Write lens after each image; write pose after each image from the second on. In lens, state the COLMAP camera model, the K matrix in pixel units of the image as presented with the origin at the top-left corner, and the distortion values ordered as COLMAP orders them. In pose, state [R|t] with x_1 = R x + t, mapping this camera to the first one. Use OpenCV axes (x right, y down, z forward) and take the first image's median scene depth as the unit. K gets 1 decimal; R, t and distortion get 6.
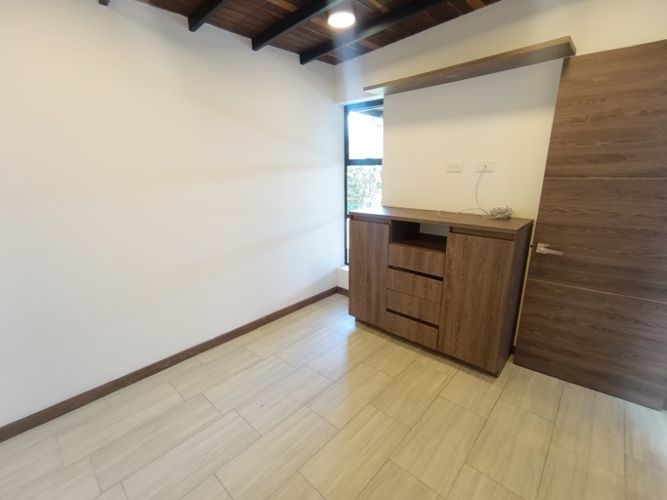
lens RADIAL K [[298.5, 0, 337.1], [0, 298.5, 249.3], [0, 0, 1]] dist [-0.014078, 0.001269]
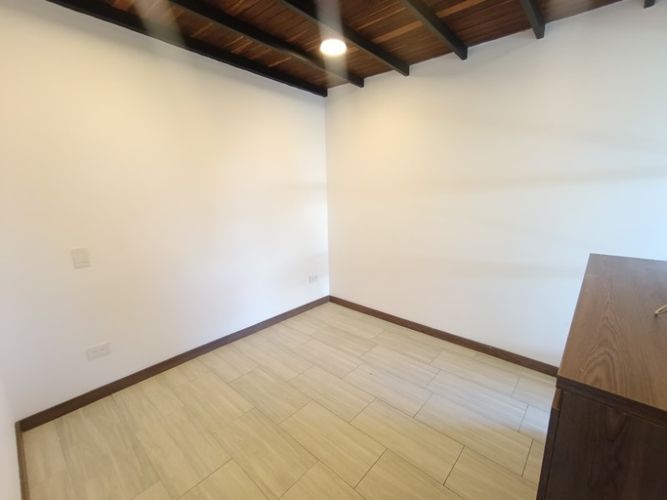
lens RADIAL K [[298.5, 0, 337.1], [0, 298.5, 249.3], [0, 0, 1]] dist [-0.014078, 0.001269]
pose [[0.008794, 0.228614, -0.973477, 0.777723], [-0.229040, 0.948095, 0.220584, -0.193050], [0.973377, 0.221026, 0.060699, 0.627662]]
